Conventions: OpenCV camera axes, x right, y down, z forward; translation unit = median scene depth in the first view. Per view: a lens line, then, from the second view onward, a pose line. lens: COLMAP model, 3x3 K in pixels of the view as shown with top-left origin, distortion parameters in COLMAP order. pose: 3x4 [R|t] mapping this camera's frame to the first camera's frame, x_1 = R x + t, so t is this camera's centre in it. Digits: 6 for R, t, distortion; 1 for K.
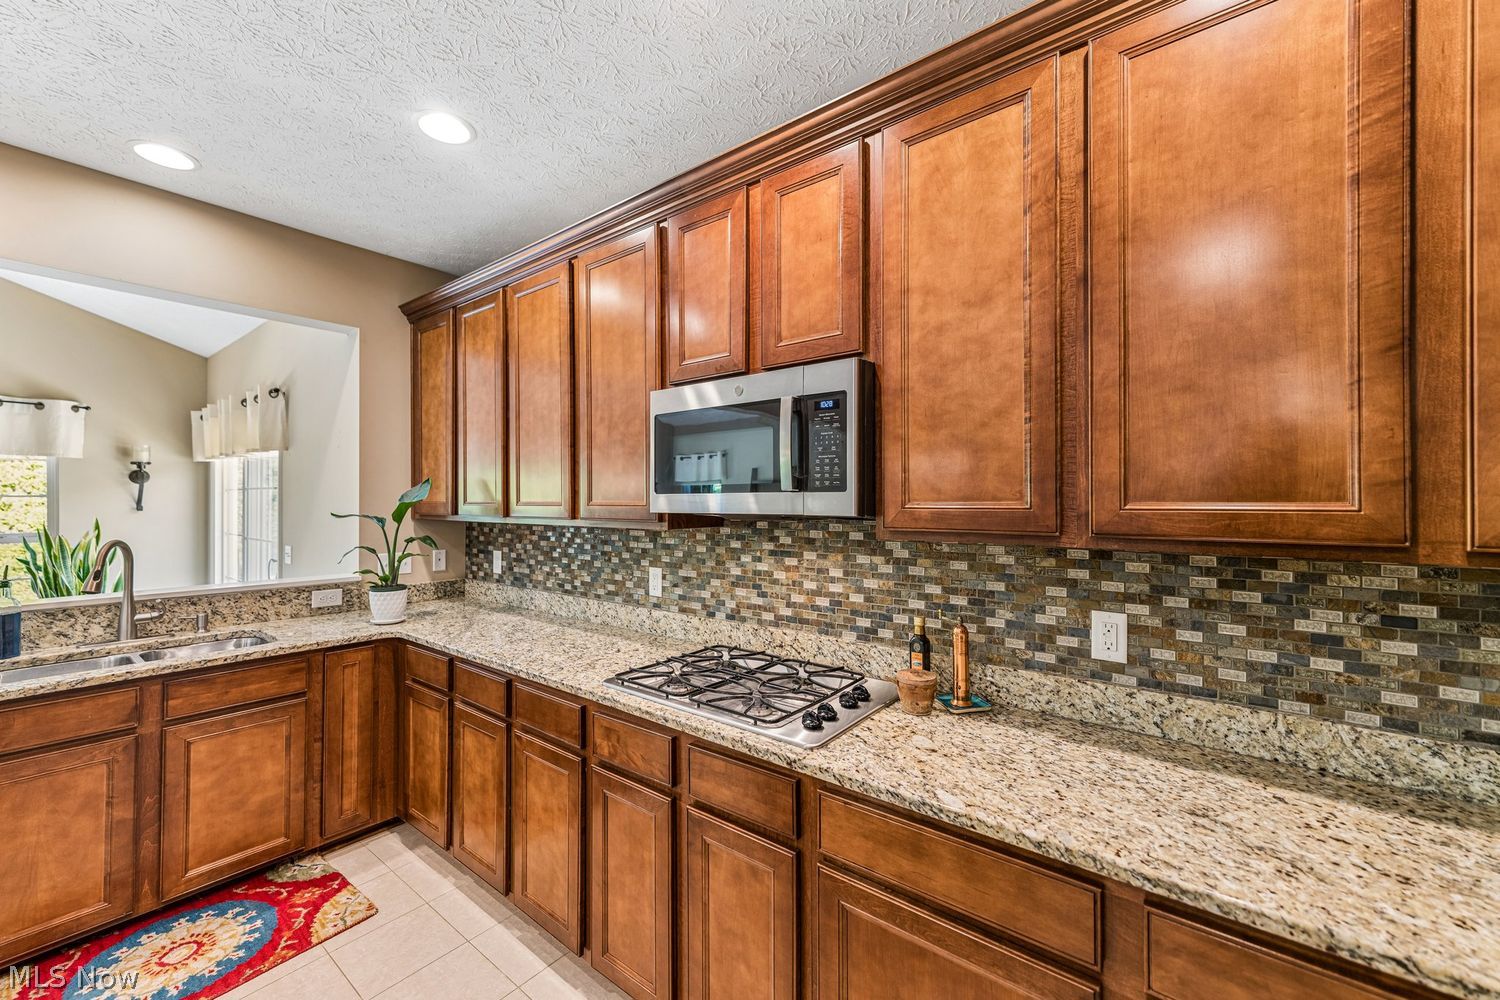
lens RADIAL K [[596.9, 0, 747.4], [0, 596.9, 497.3], [0, 0, 1]] dist [0.010393, -0.001167]
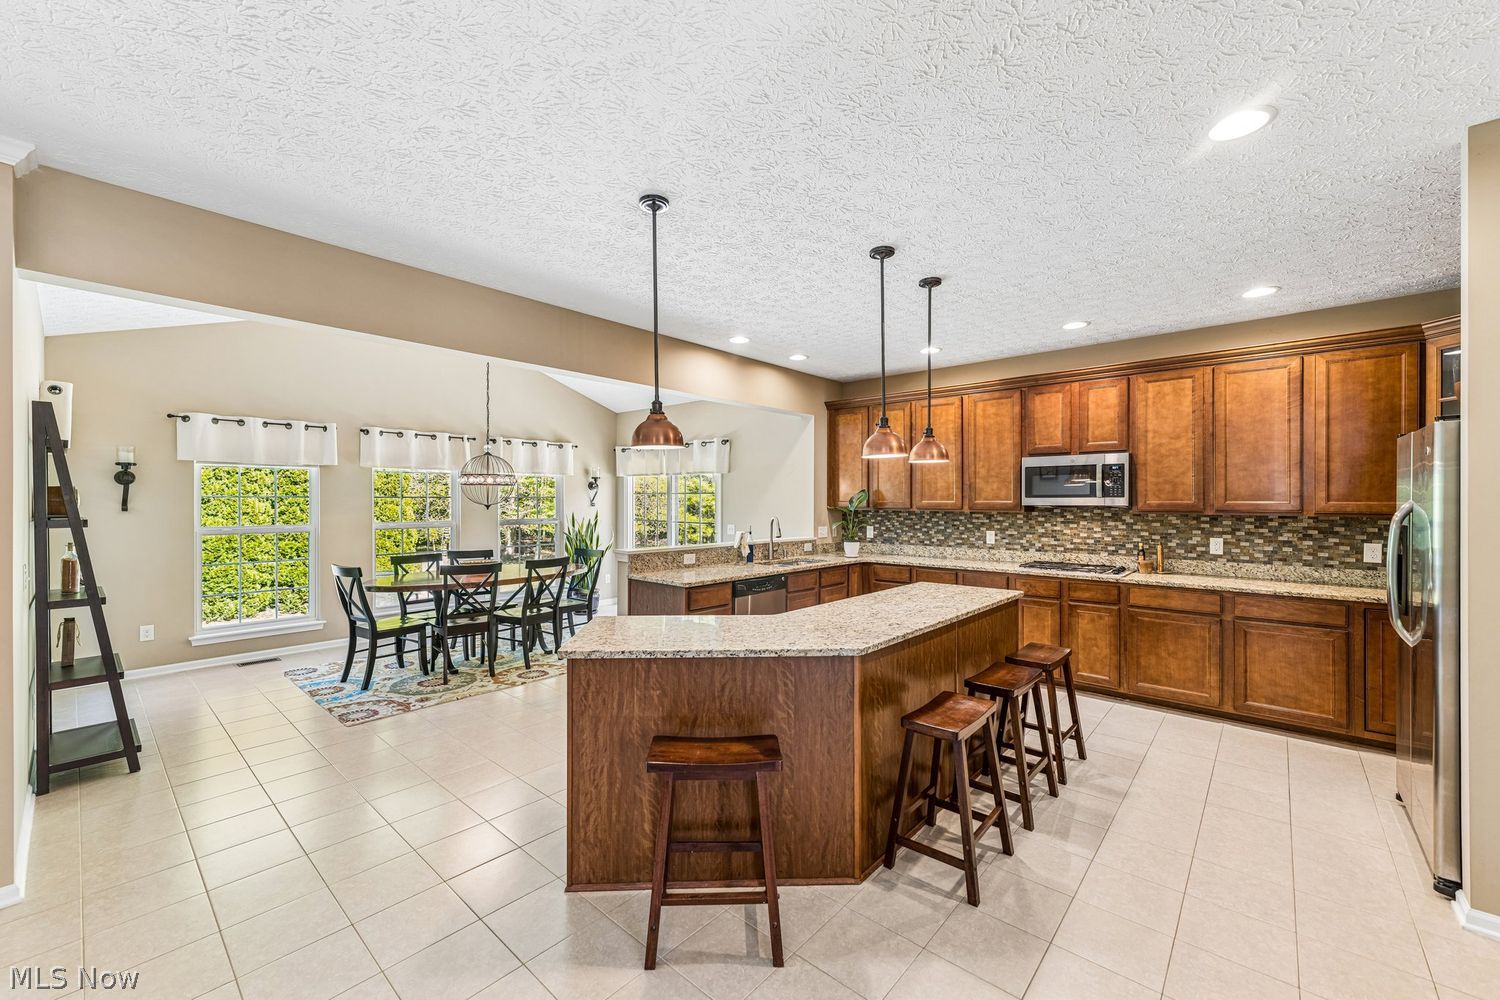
lens RADIAL K [[596.9, 0, 747.2], [0, 596.9, 499.8], [0, 0, 1]] dist [0.010393, -0.001167]
pose [[0.998388, 0.002570, -0.056693, -1.439135], [-0.002413, 0.999993, 0.002839, -0.001836], [0.056700, -0.002698, 0.998388, -1.951733]]
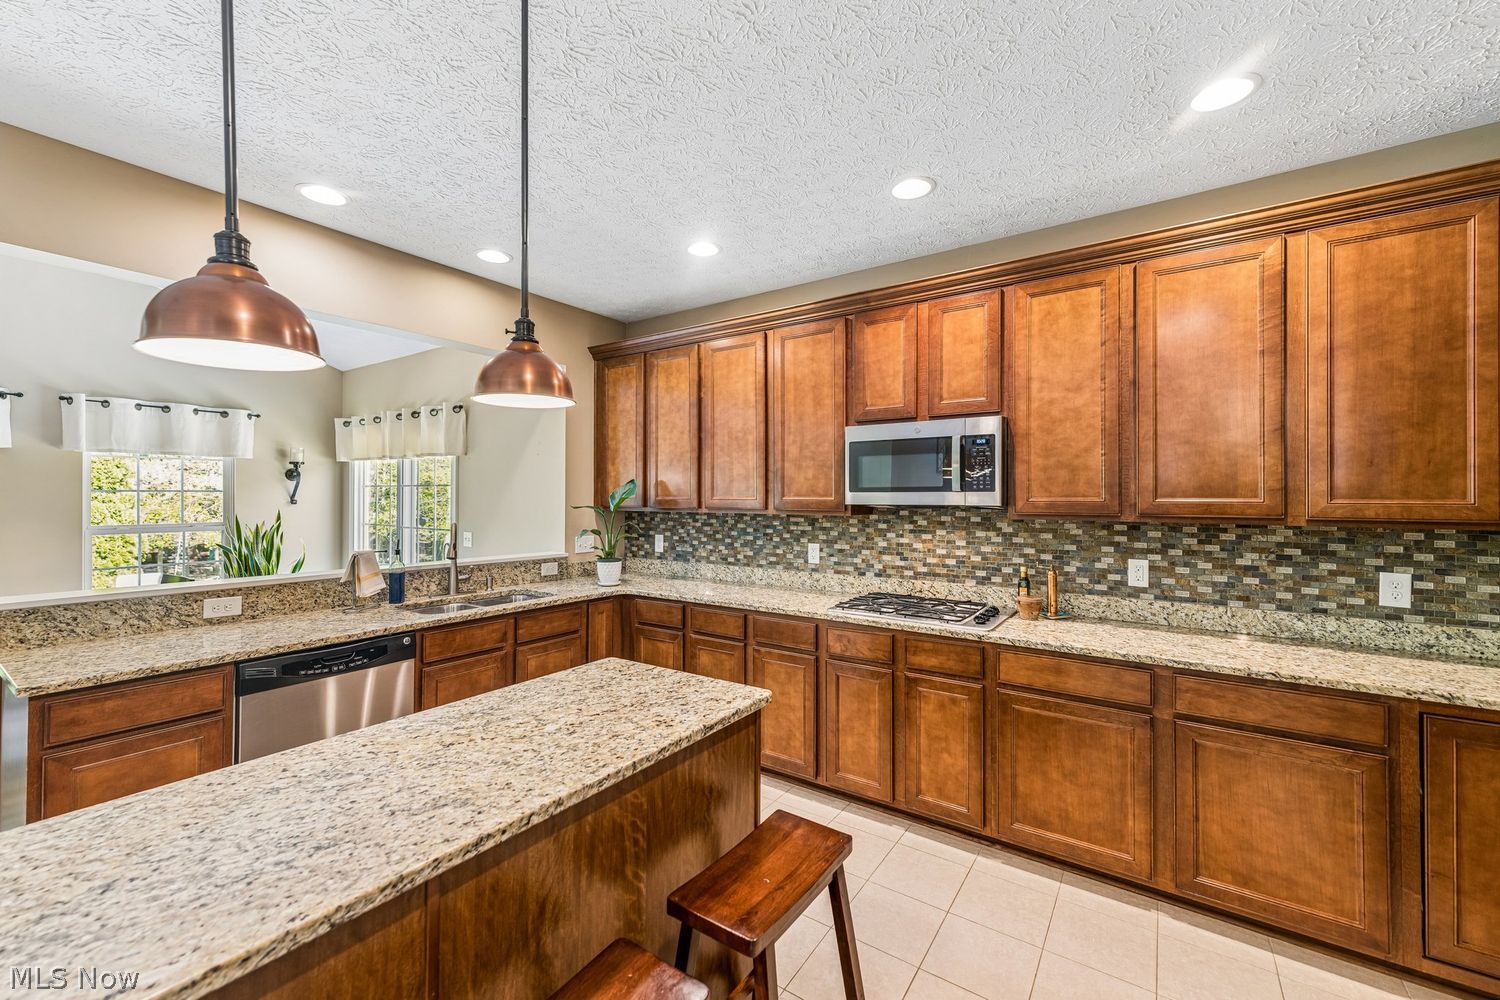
lens RADIAL K [[596.9, 0, 755.7], [0, 596.9, 493.6], [0, 0, 1]] dist [0.010393, -0.001167]
pose [[0.997533, 0.004907, 0.070025, -0.612229], [-0.004696, 0.999984, -0.003184, 0.004564], [-0.070040, 0.002848, 0.997540, -0.655028]]
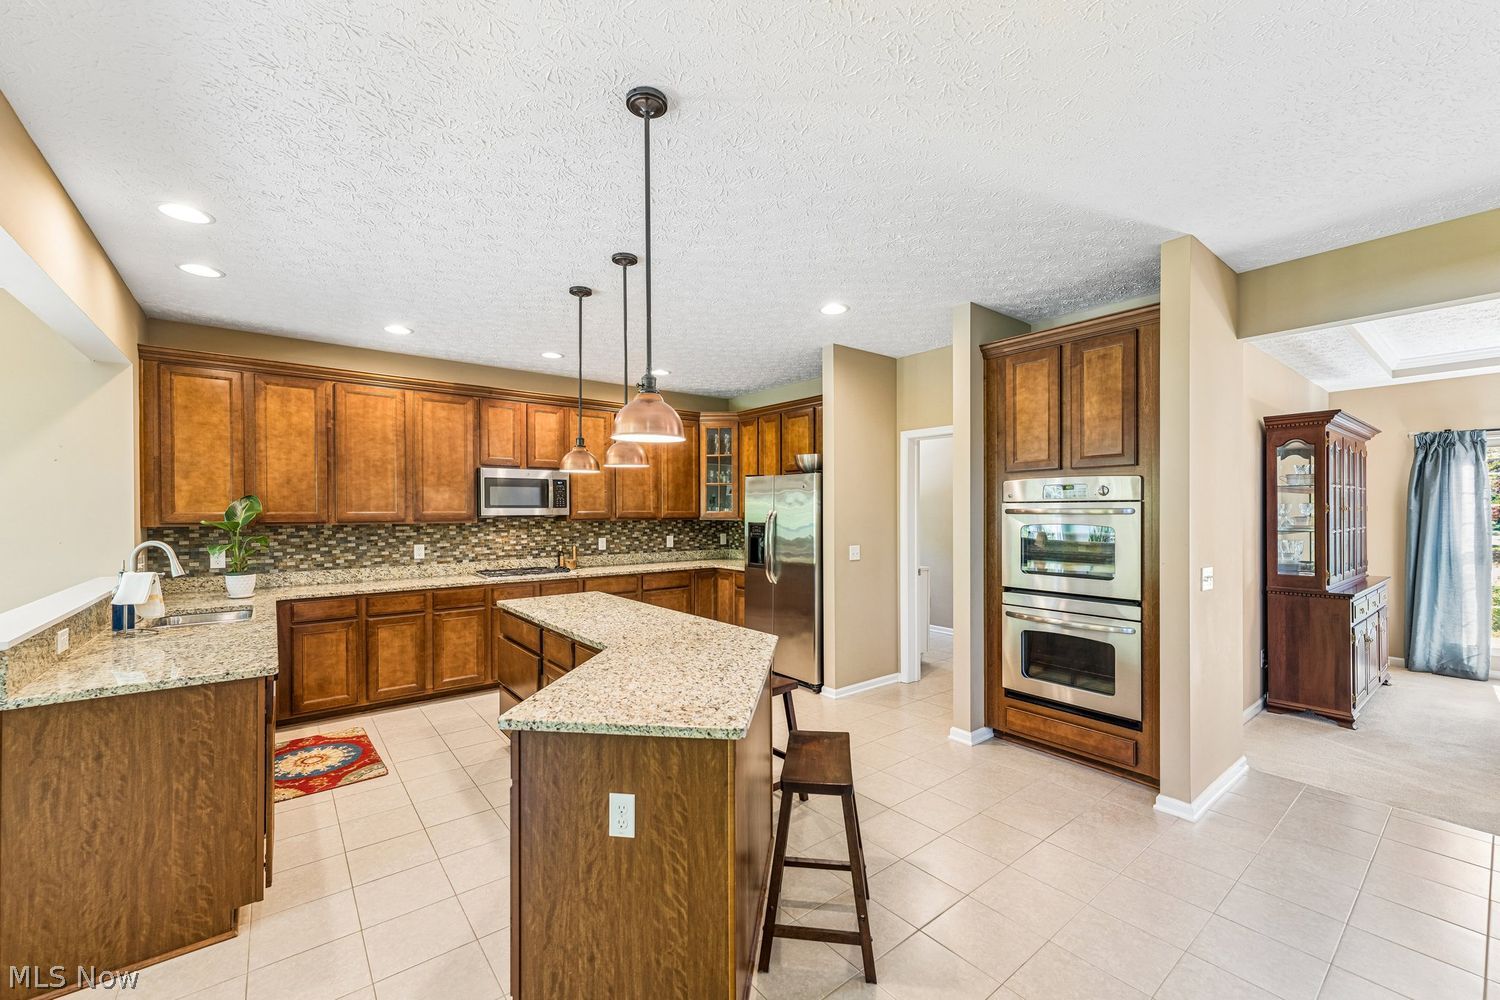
lens RADIAL K [[596.9, 0, 739.1], [0, 596.9, 518.2], [0, 0, 1]] dist [0.010393, -0.001167]
pose [[0.240820, -0.012773, 0.970486, -2.859724], [-0.001831, 0.999906, 0.013615, 0.000516], [-0.970568, -0.005056, 0.240774, -0.811677]]
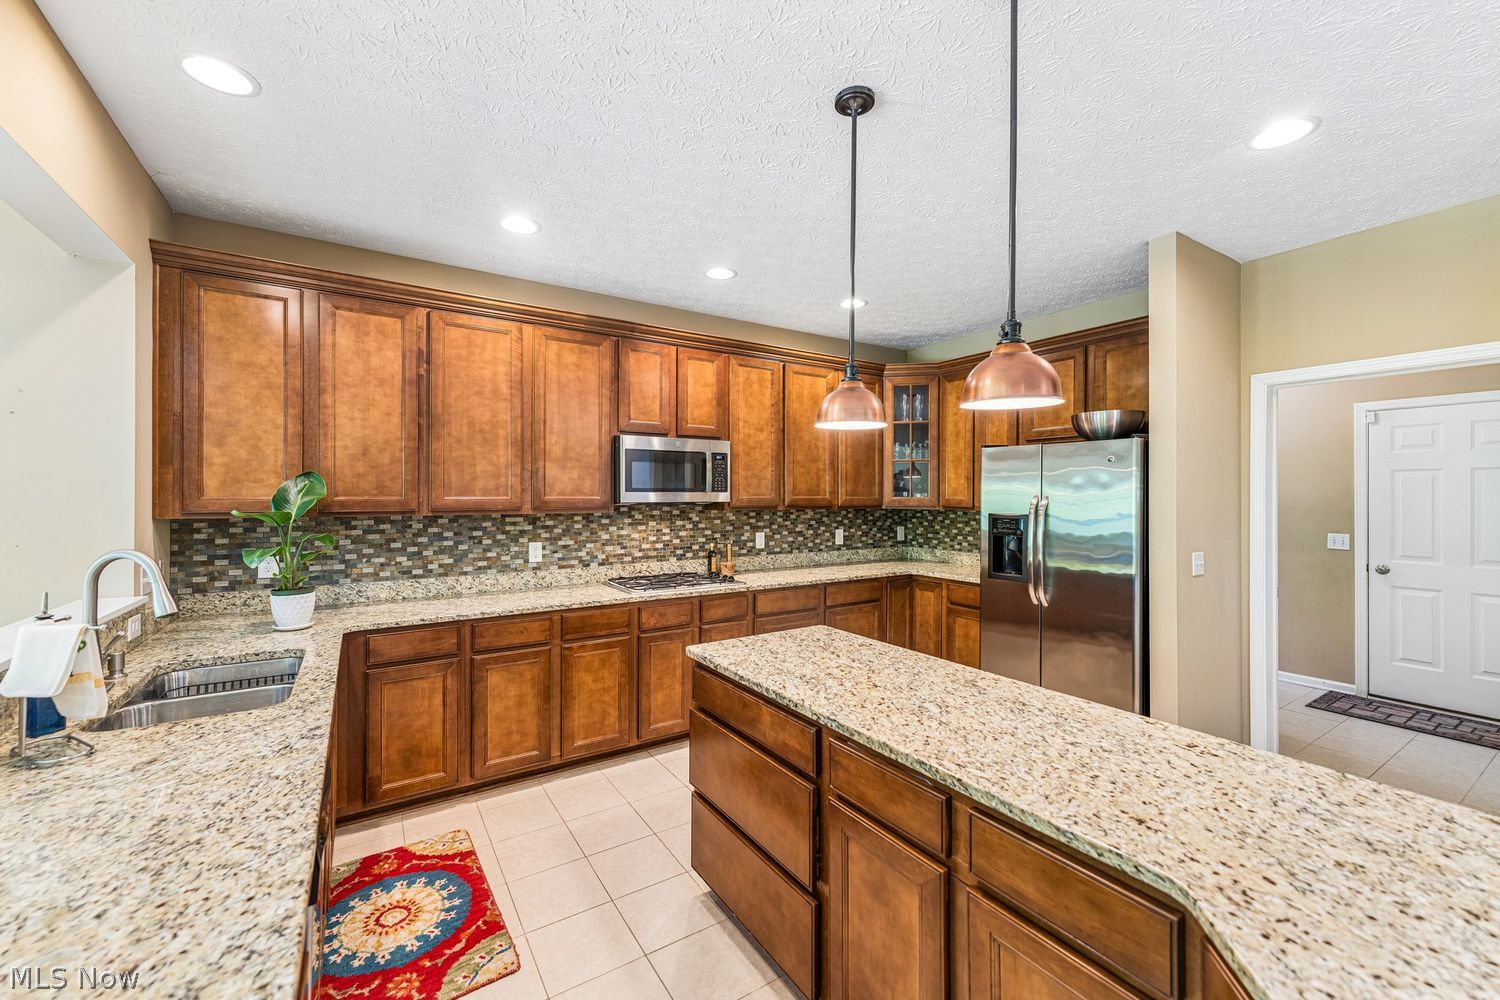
lens RADIAL K [[596.9, 0, 740.3], [0, 596.9, 496.5], [0, 0, 1]] dist [0.010393, -0.001167]
pose [[0.330344, 0.000039, 0.943861, -2.102397], [-0.004155, 0.999990, 0.001413, 0.004350], [-0.943852, -0.004389, 0.330341, 0.085268]]
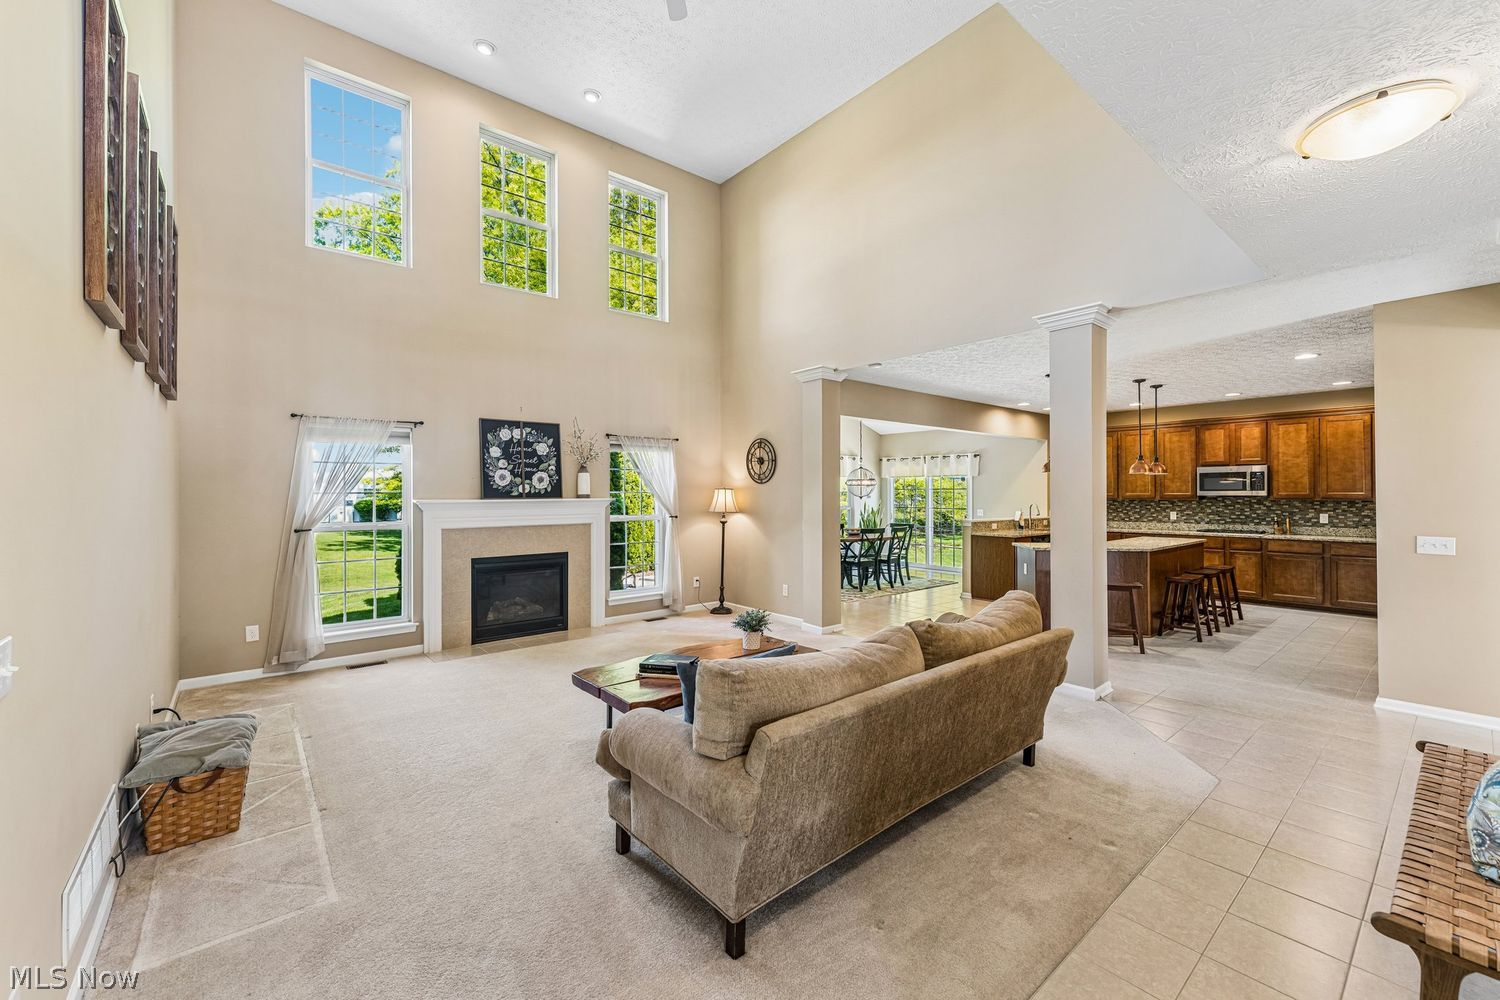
lens RADIAL K [[596.9, 0, 756.0], [0, 596.9, 491.8], [0, 0, 1]] dist [0.010393, -0.001167]
pose [[0.978926, -0.002527, -0.204198, -2.901296], [0.002681, 0.999996, 0.000475, -0.013566], [0.204196, -0.001013, 0.978929, -4.707015]]
